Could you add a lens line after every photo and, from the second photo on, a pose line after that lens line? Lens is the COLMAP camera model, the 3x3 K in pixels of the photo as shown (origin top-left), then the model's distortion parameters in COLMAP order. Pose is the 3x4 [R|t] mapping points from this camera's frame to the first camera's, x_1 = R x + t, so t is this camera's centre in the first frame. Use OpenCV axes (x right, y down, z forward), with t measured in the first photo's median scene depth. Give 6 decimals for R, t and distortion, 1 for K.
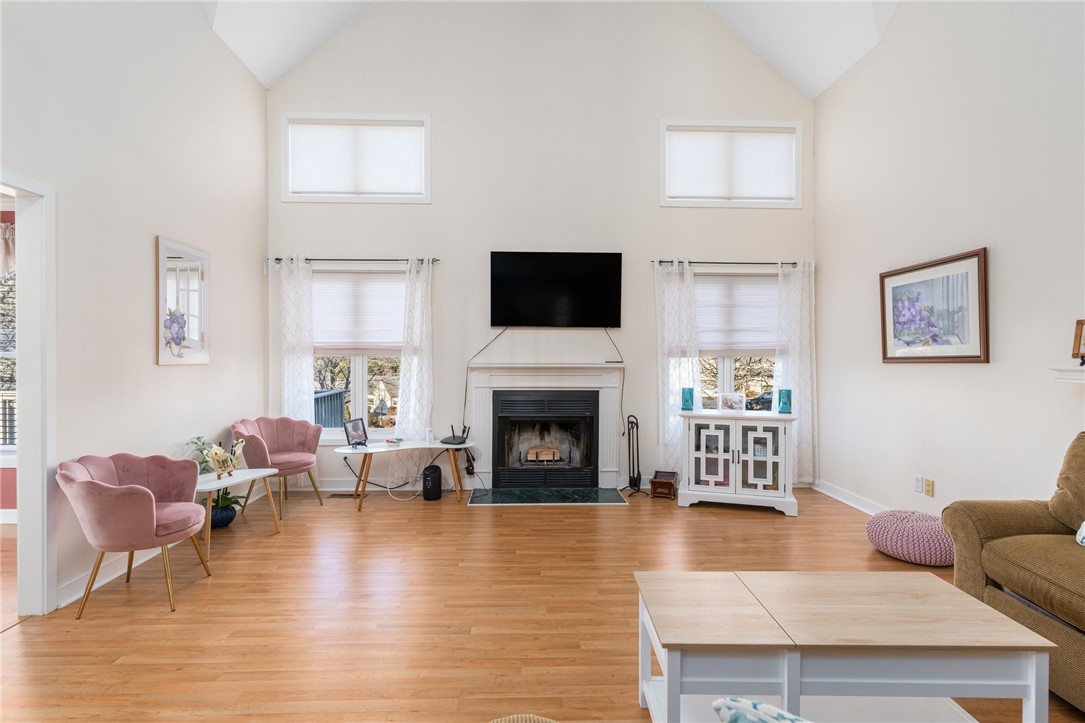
lens RADIAL K [[516.3, 0, 537.4], [0, 516.3, 360.2], [0, 0, 1]] dist [0.001199, 0.000471]
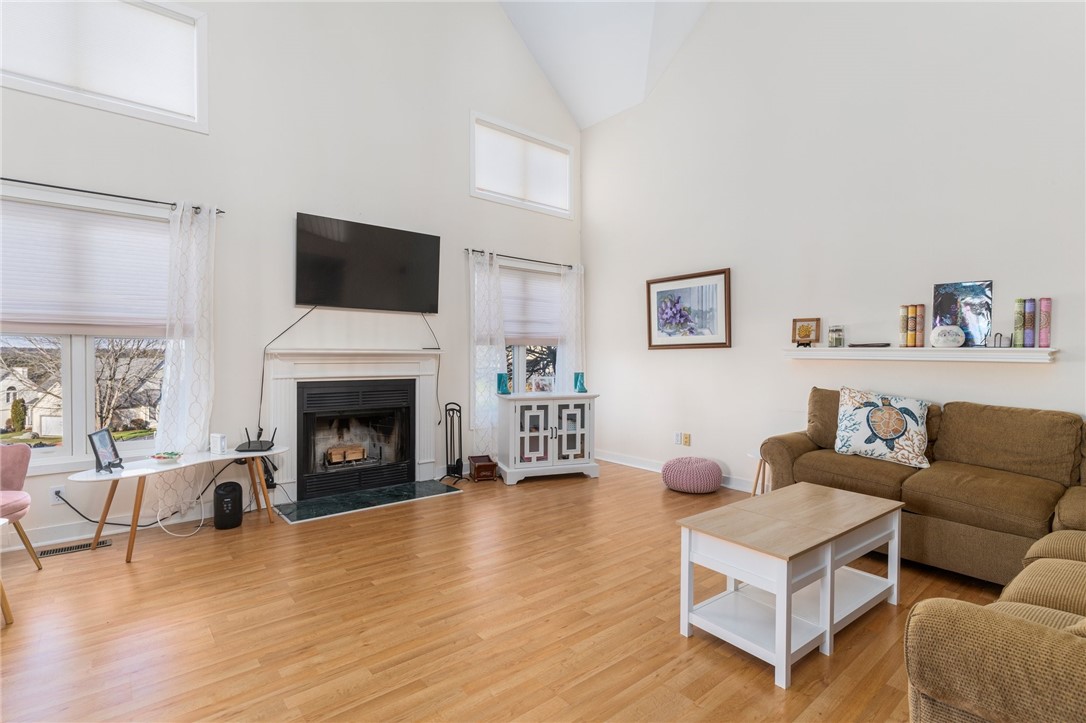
lens RADIAL K [[519.9, 0, 536.2], [0, 519.9, 359.6], [0, 0, 1]] dist [-0.000118, 0.000342]
pose [[0.789507, -0.004307, 0.613726, -0.337460], [0.002284, 0.999989, 0.004080, 0.023625], [-0.613737, -0.001819, 0.789509, 0.131740]]
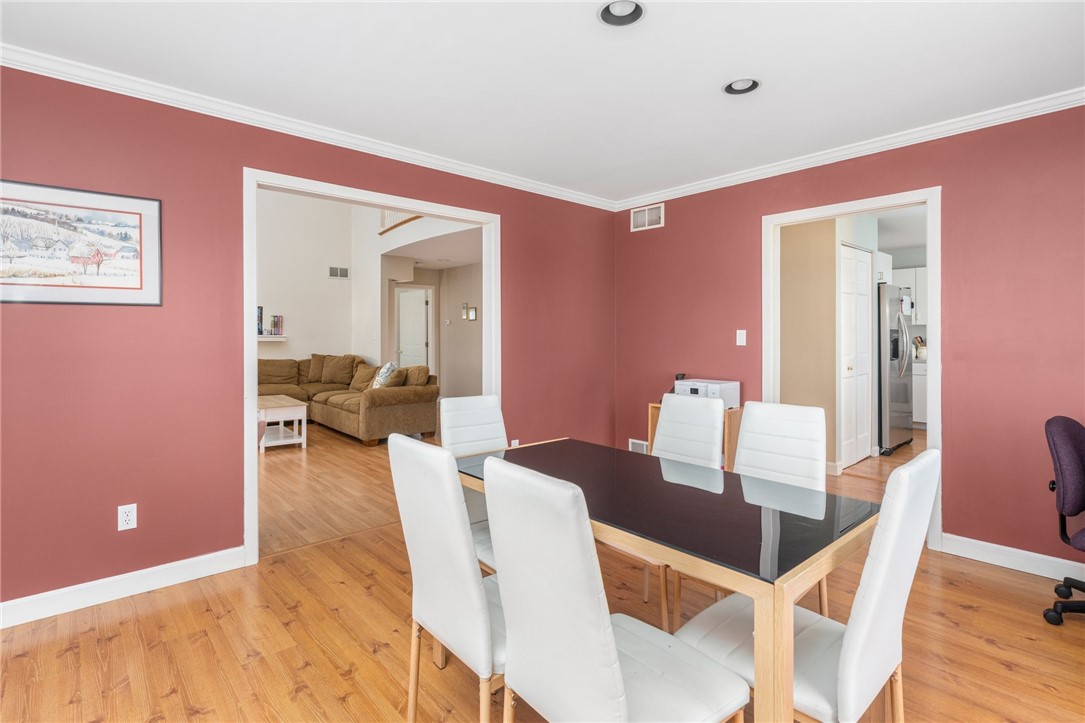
lens RADIAL K [[528.4, 0, 542.0], [0, 528.4, 334.8], [0, 0, 1]] dist [-0.000903, -0.000362]
pose [[-0.638231, -0.000833, 0.769845, -1.344340], [0.008823, 0.999926, 0.008396, 0.002699], [-0.769795, 0.012151, -0.638176, 0.739707]]
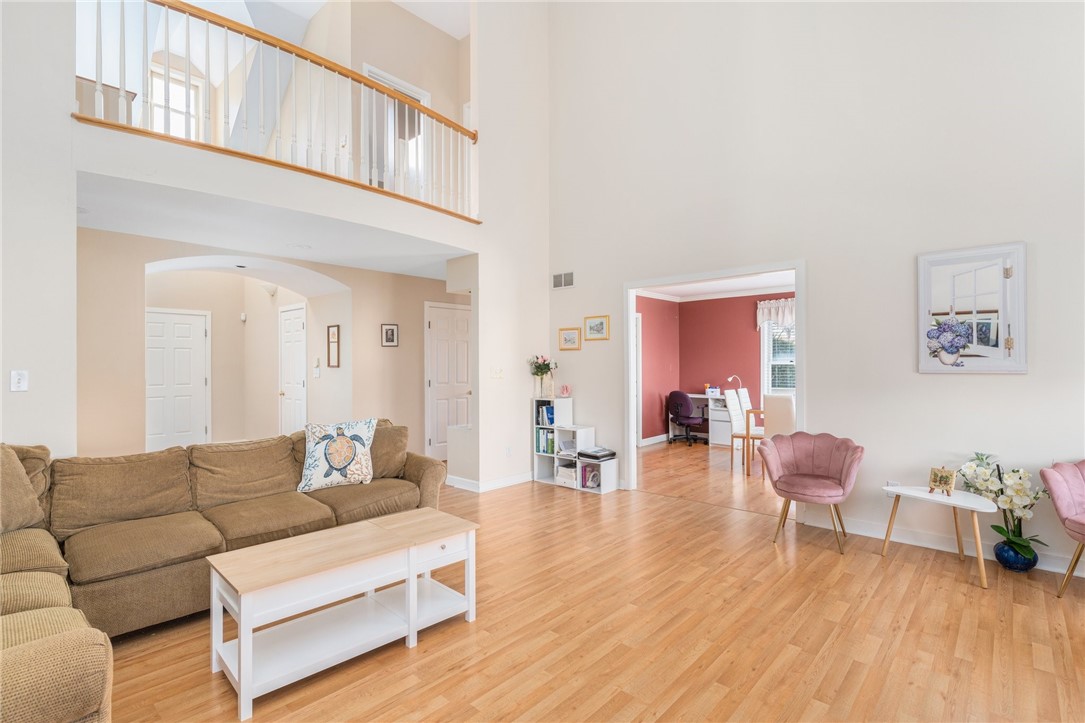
lens RADIAL K [[515.9, 0, 541.2], [0, 515.9, 362.7], [0, 0, 1]] dist [-0.004592, -0.000318]
pose [[-0.697379, -0.000060, -0.716703, 0.470229], [-0.003737, 0.999987, 0.003553, -0.010359], [0.716693, 0.005157, -0.697370, 0.927484]]
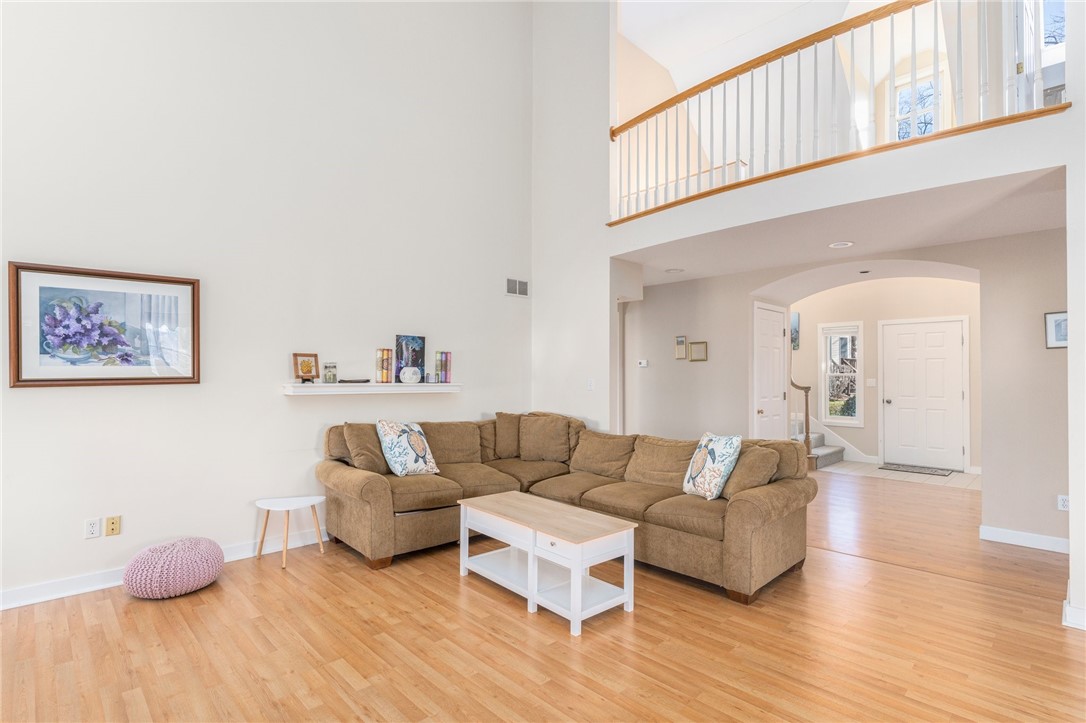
lens RADIAL K [[526.7, 0, 539.4], [0, 526.7, 367.9], [0, 0, 1]] dist [-0.000452, -0.000224]
pose [[-0.668672, 0.008187, 0.743512, -0.341203], [0.004528, 0.999966, -0.006939, -0.012334], [-0.743543, -0.001274, -0.668687, 0.890363]]
